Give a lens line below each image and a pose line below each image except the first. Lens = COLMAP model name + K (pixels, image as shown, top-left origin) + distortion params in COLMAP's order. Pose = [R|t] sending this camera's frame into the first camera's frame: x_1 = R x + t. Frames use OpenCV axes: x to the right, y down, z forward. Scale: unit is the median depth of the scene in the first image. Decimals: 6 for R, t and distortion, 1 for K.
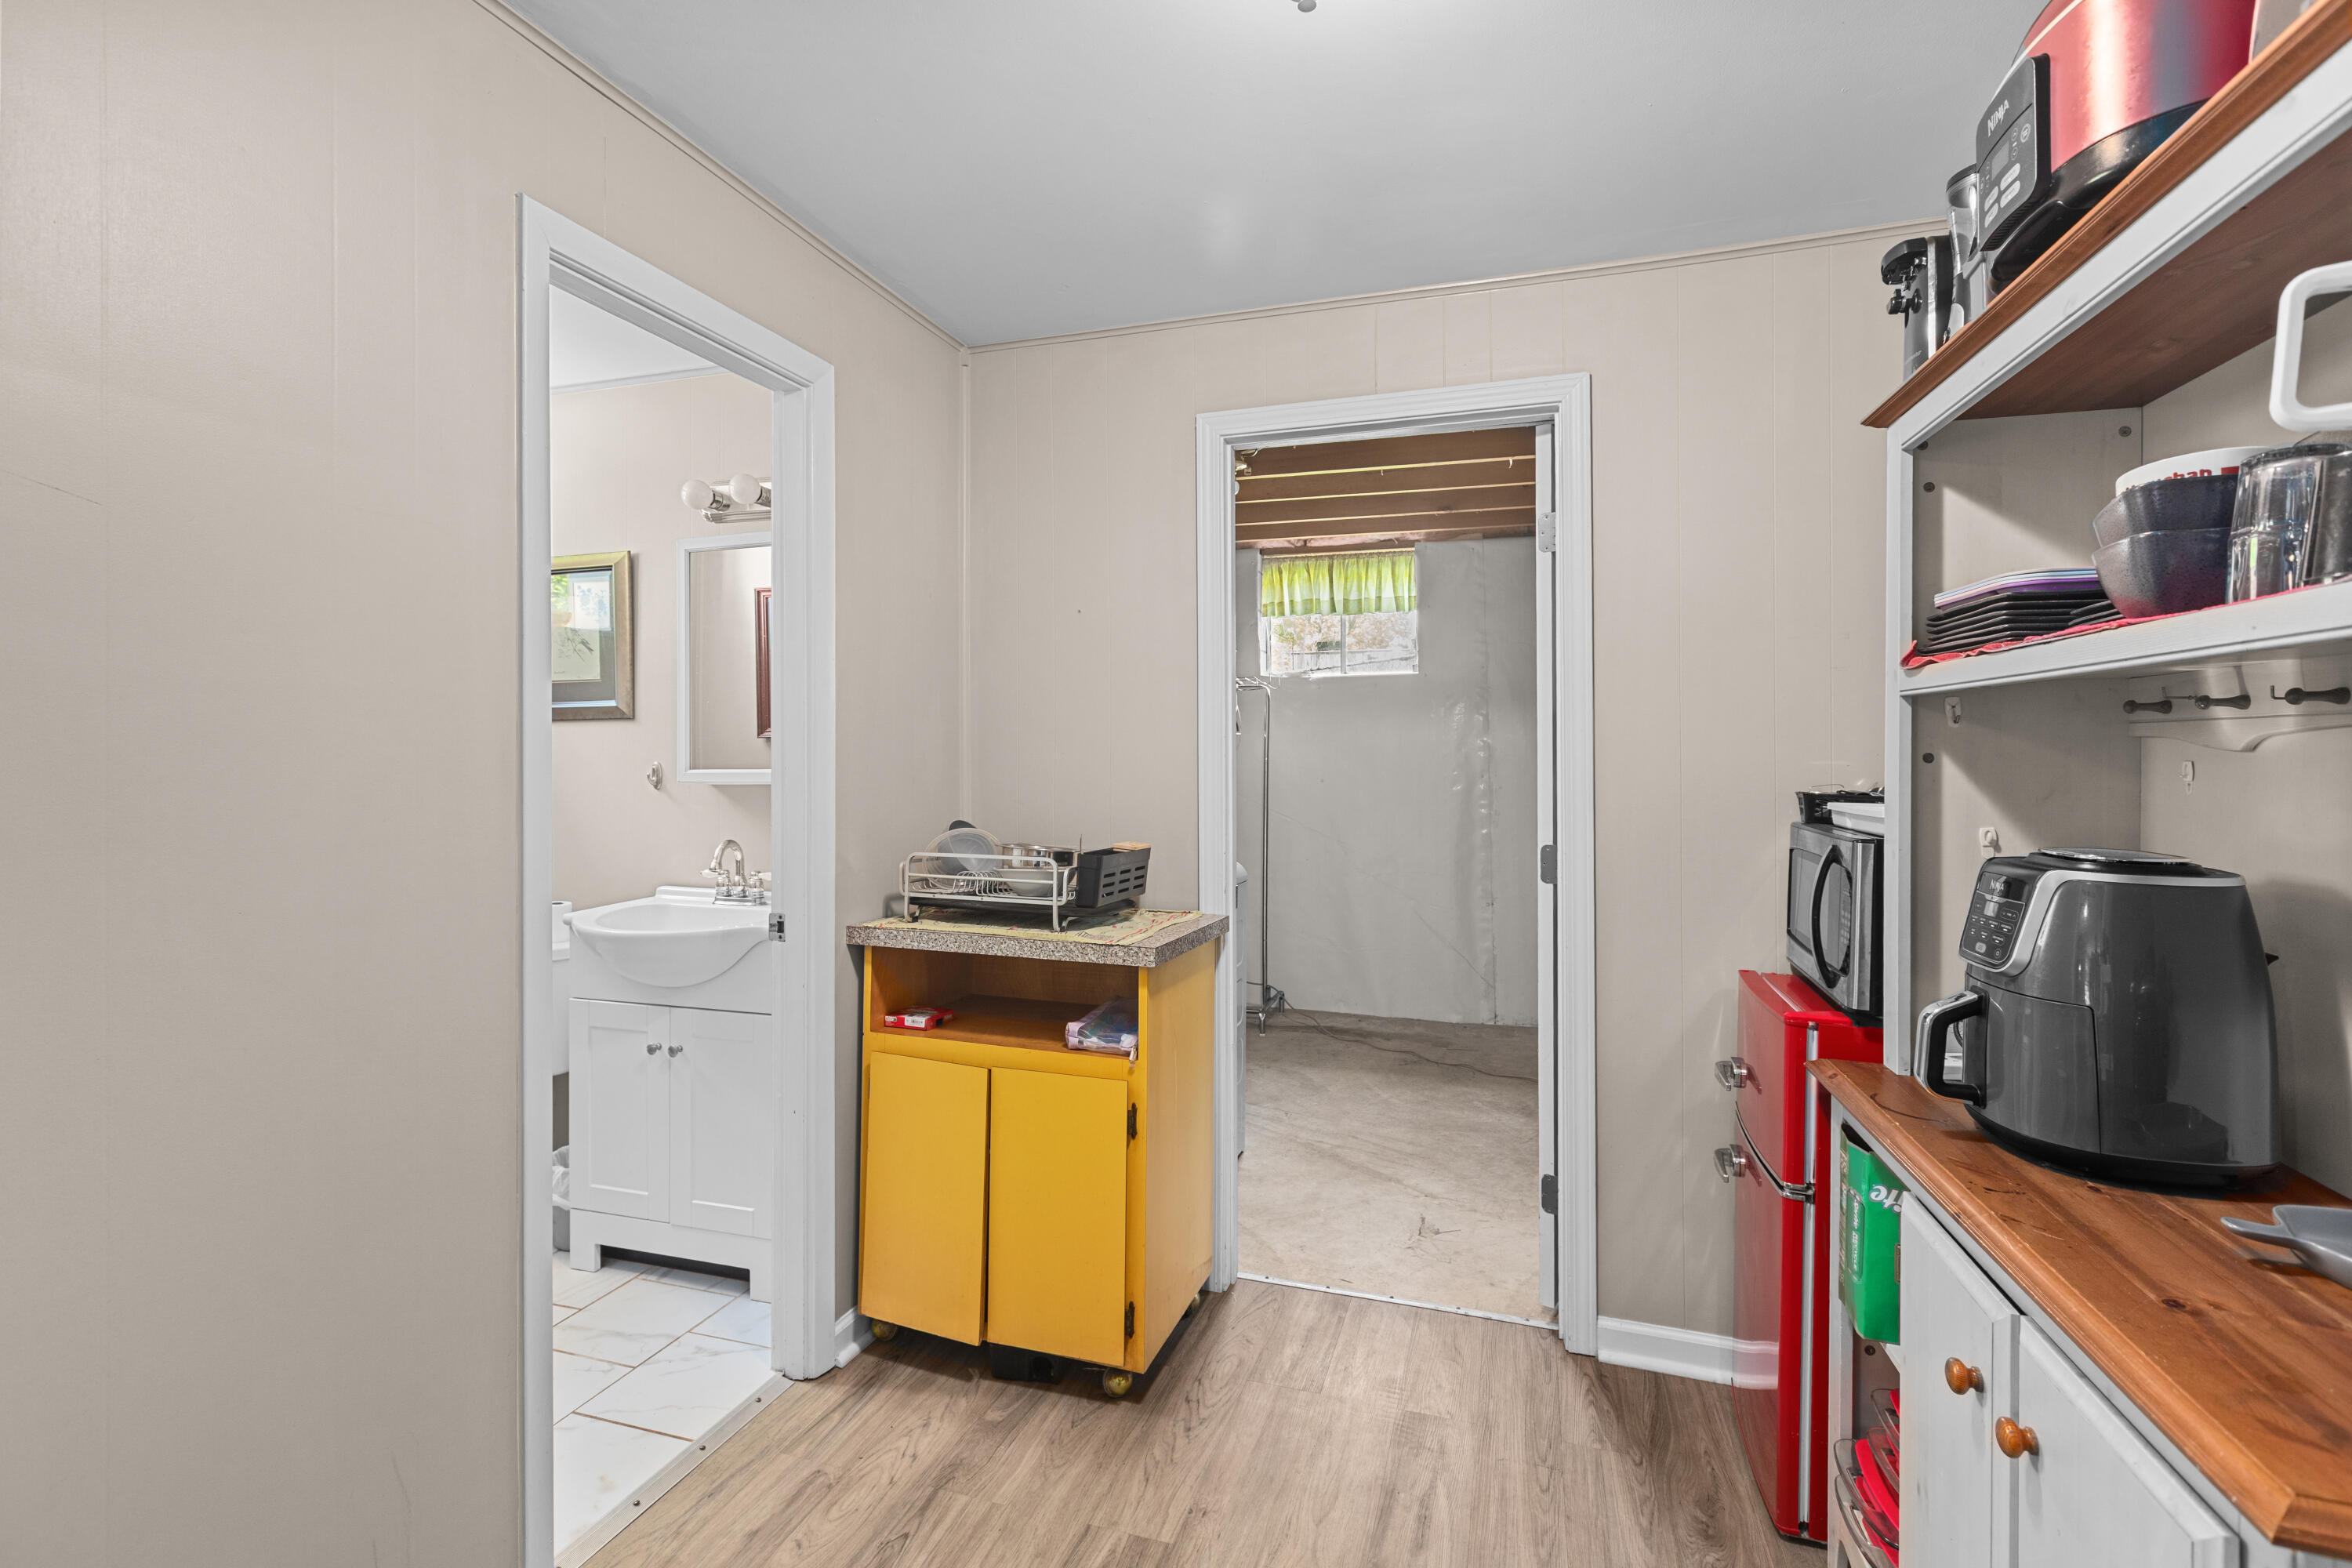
lens RADIAL K [[1069.8, 0, 1181.8], [0, 1069.8, 779.8], [0, 0, 1]] dist [0.003013, -0.000009]
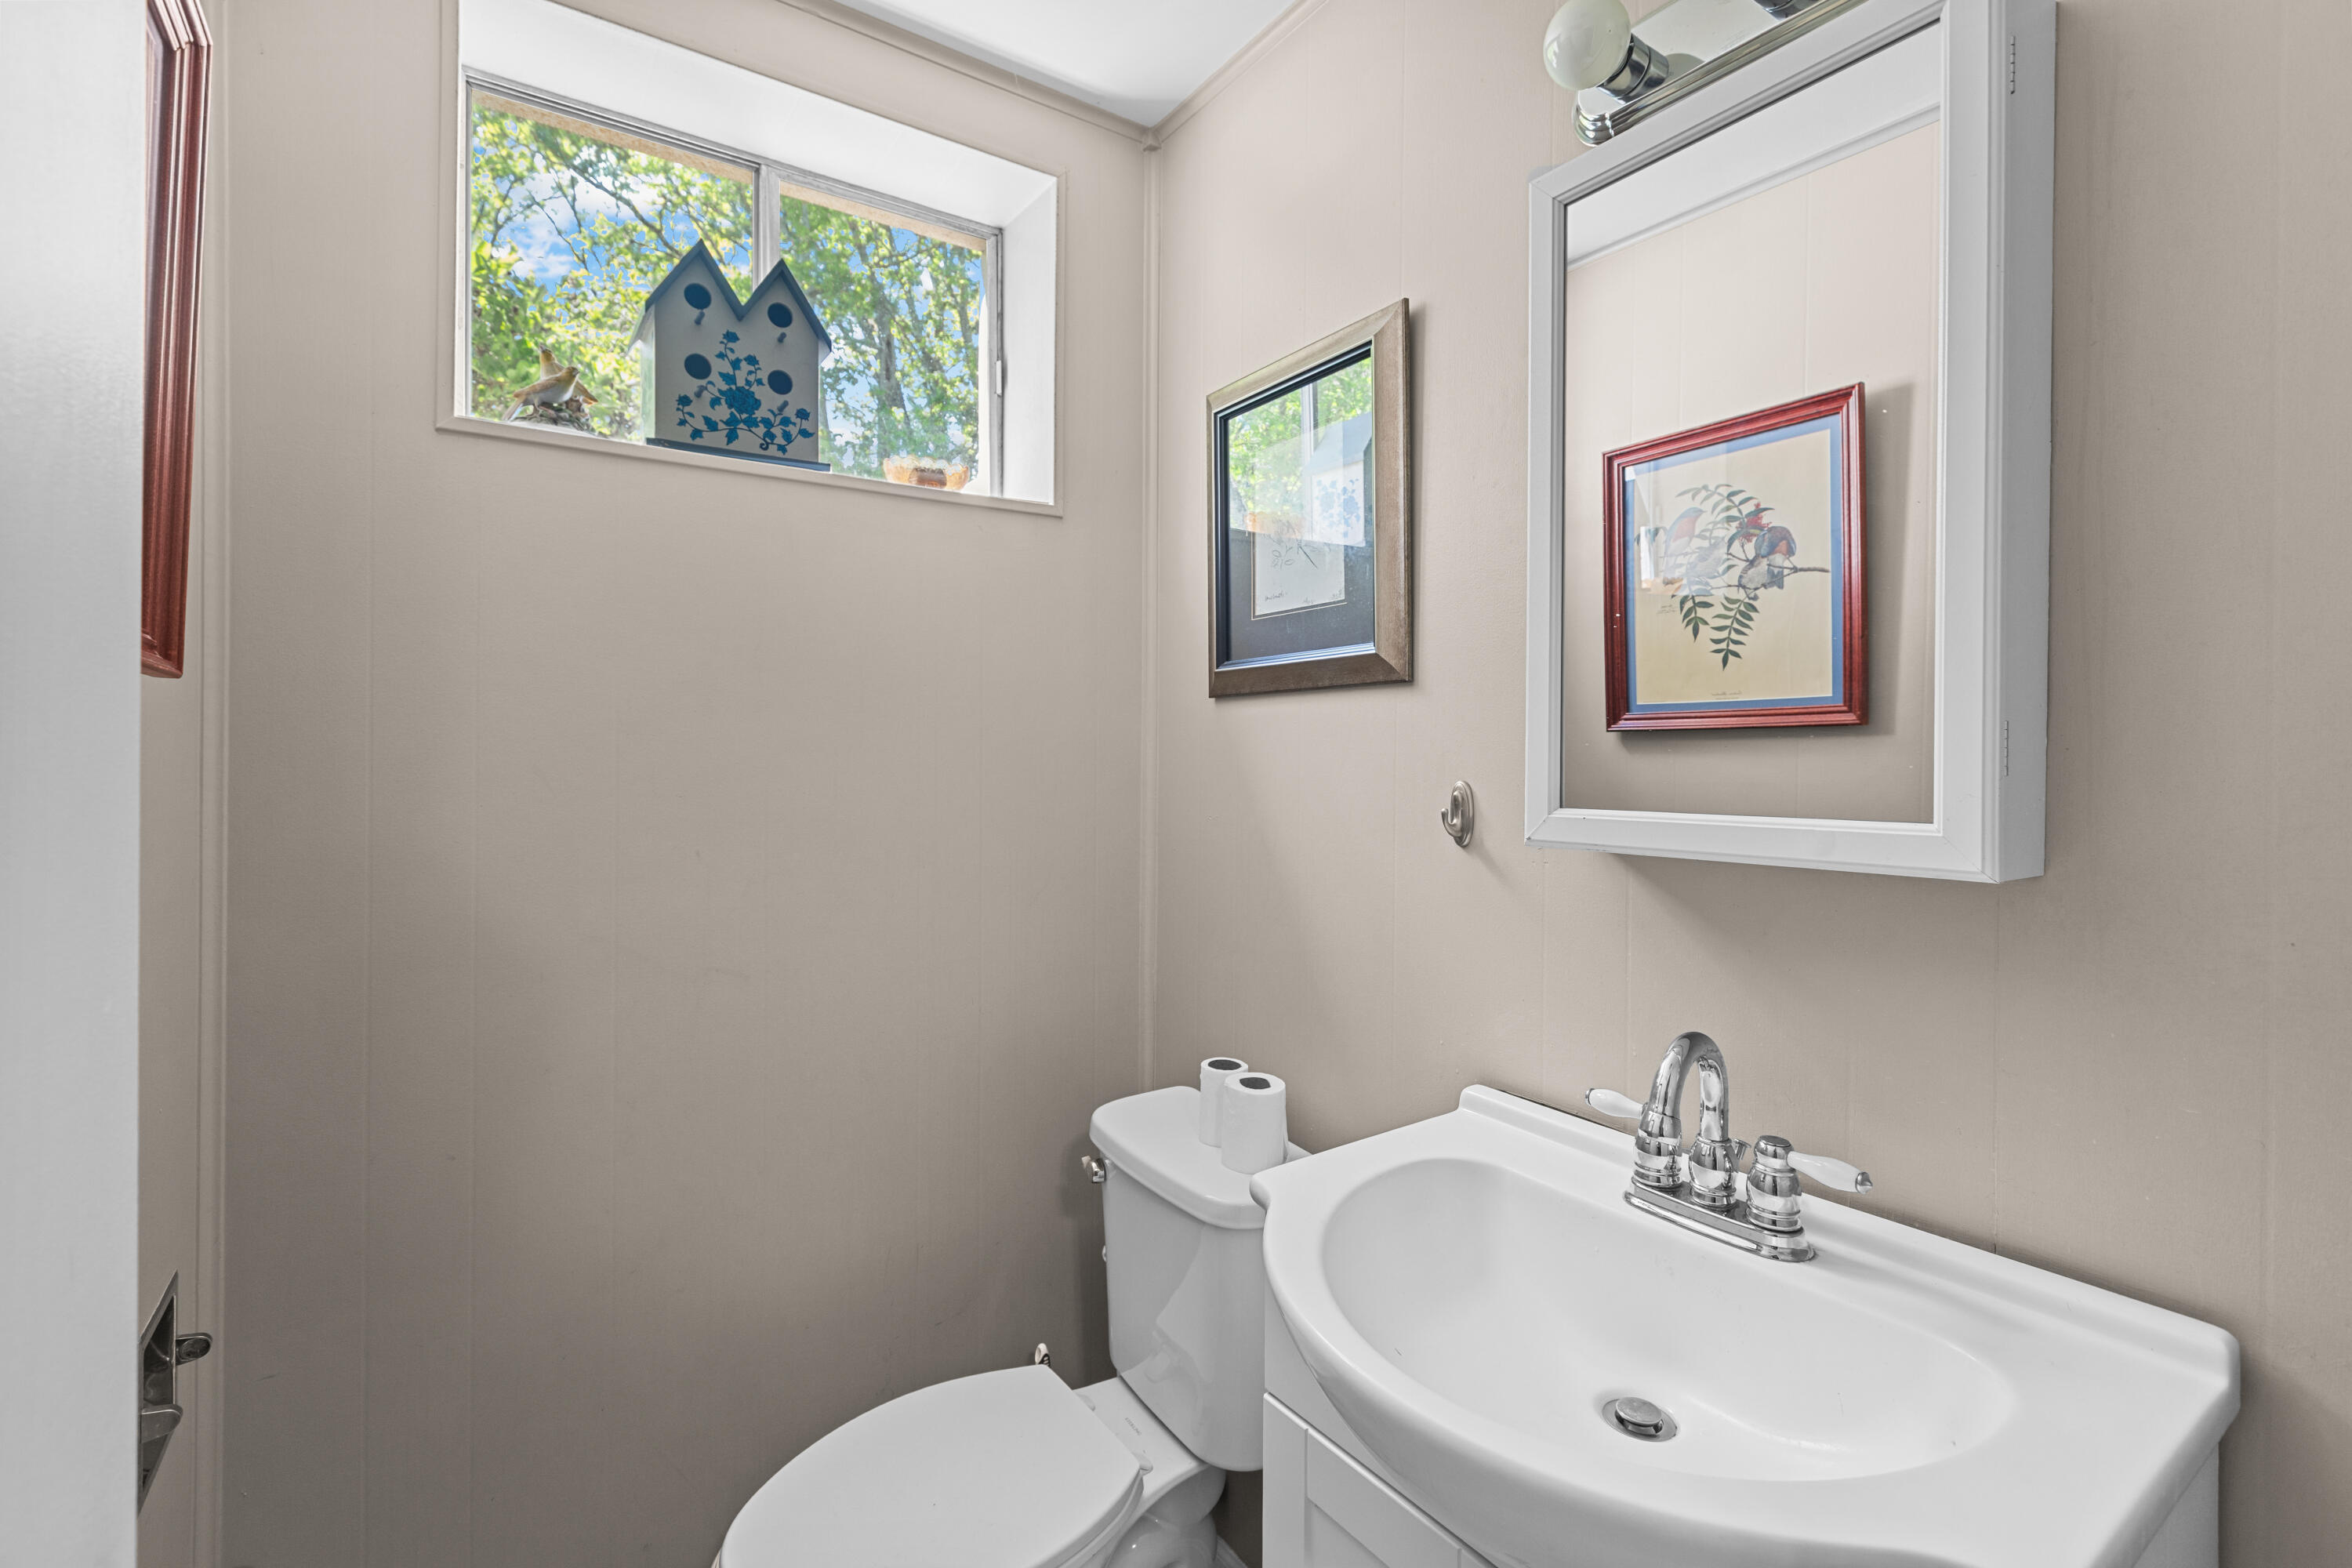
lens RADIAL K [[1075.2, 0, 1187.3], [0, 1075.2, 723.8], [0, 0, 1]] dist [0.002445, 0.000119]
pose [[0.796403, -0.015856, -0.604559, -0.321277], [-0.013880, 0.998914, -0.044485, -0.019266], [0.604607, 0.043819, 0.795317, 0.599296]]
